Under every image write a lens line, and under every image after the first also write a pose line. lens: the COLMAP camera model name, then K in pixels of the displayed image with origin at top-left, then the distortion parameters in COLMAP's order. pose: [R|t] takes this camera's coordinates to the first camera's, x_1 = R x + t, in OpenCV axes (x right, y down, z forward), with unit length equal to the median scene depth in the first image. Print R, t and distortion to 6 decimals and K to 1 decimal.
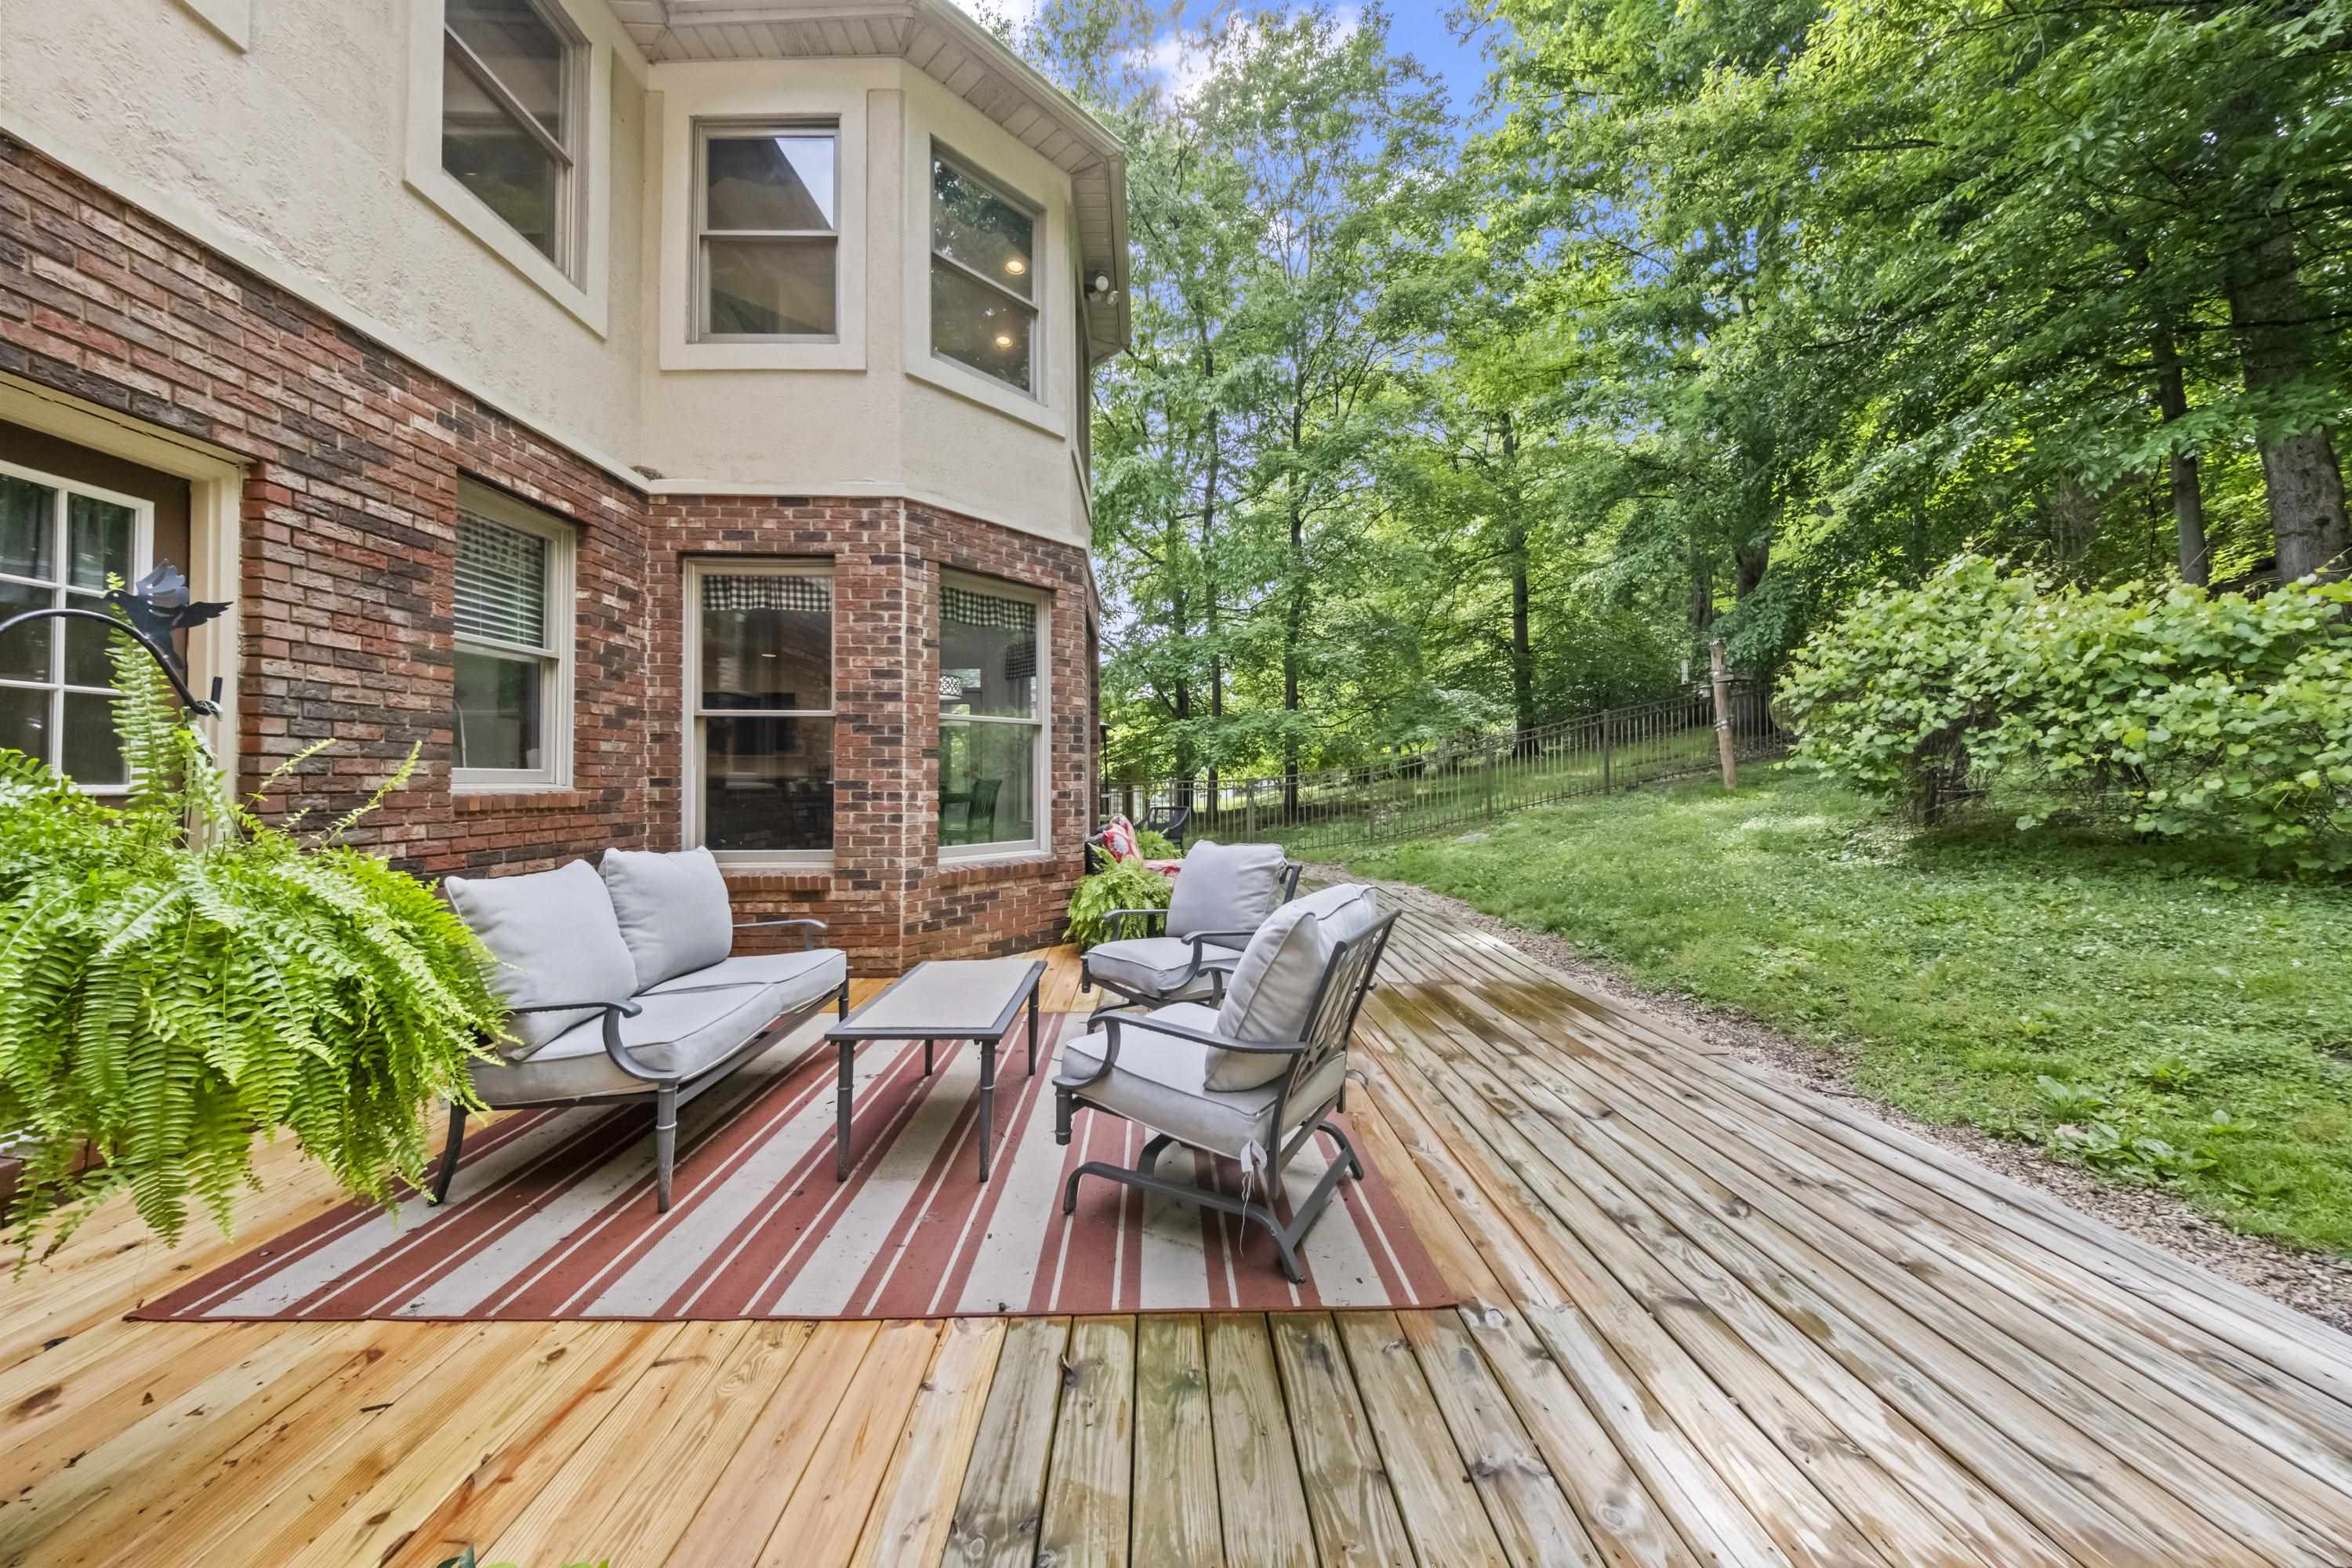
lens RADIAL K [[816.1, 0, 1154.9], [0, 816.1, 769.4], [0, 0, 1]] dist [-0.004215, -0.000297]
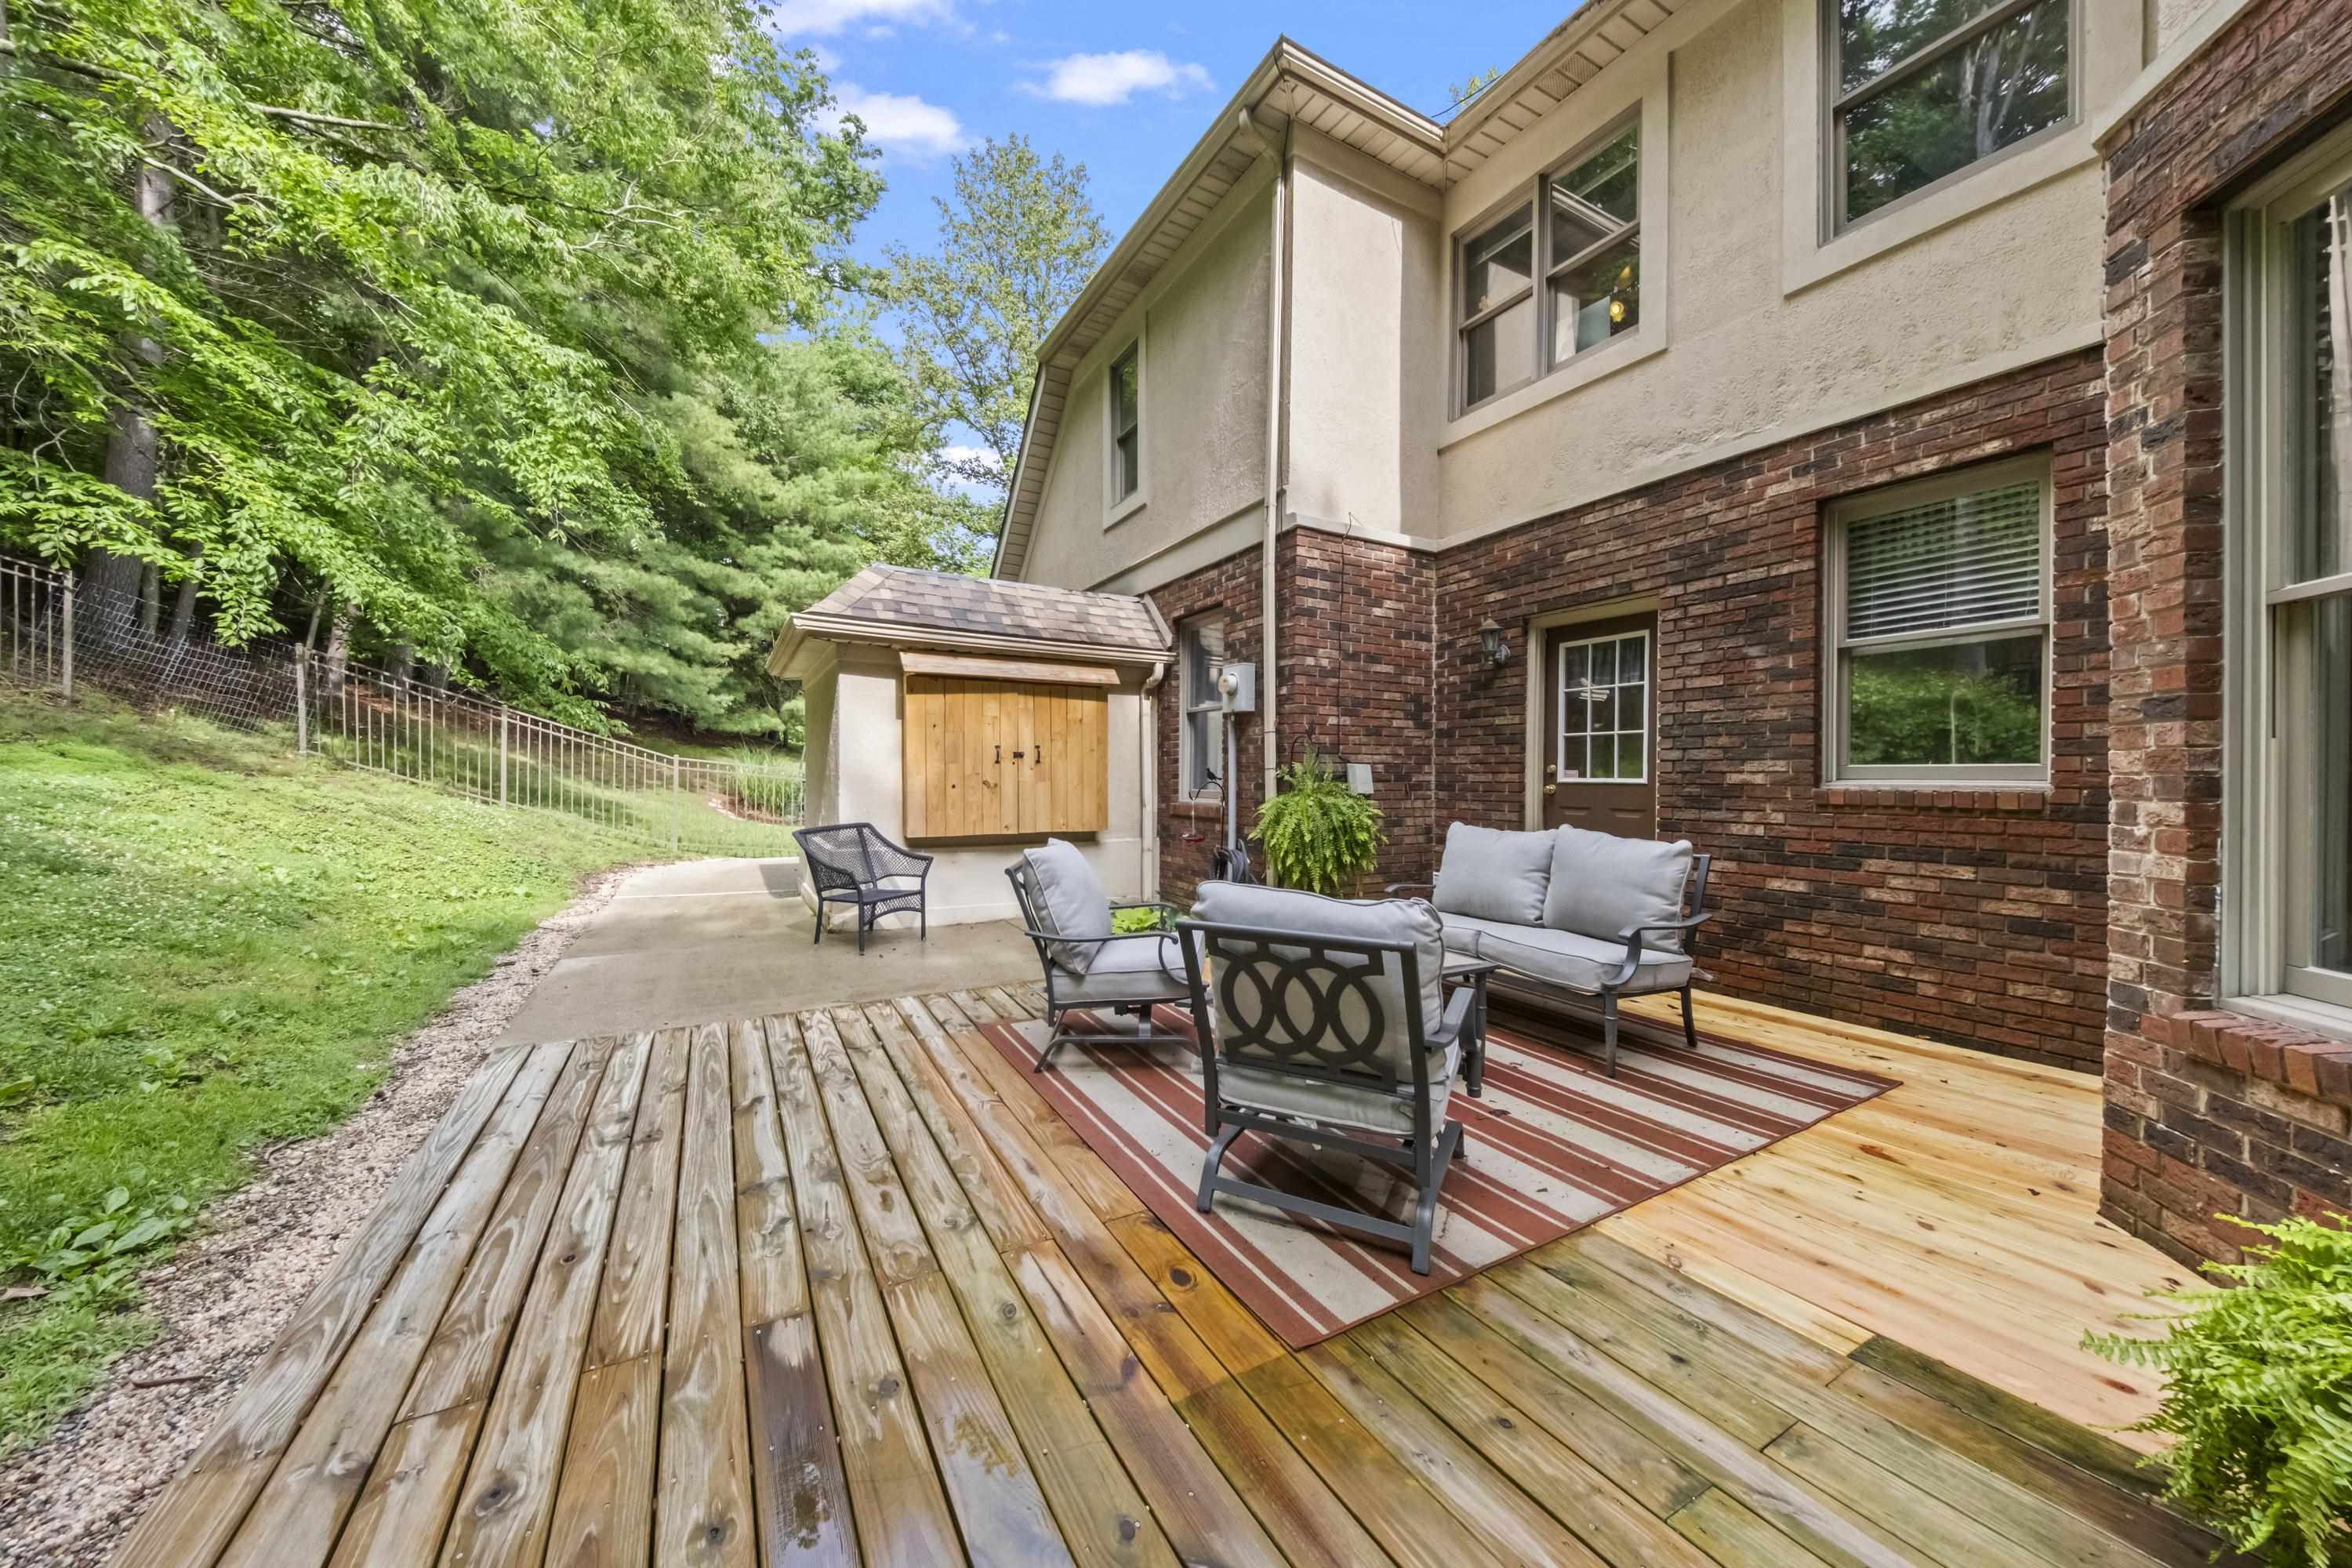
lens RADIAL K [[816.1, 0, 1183.7], [0, 816.1, 795.4], [0, 0, 1]] dist [-0.004215, -0.000297]
pose [[-0.869941, 0.006442, -0.493114, 0.556339], [0.000254, 0.999920, 0.012616, 0.029340], [0.493156, 0.010850, -0.869874, 1.815507]]
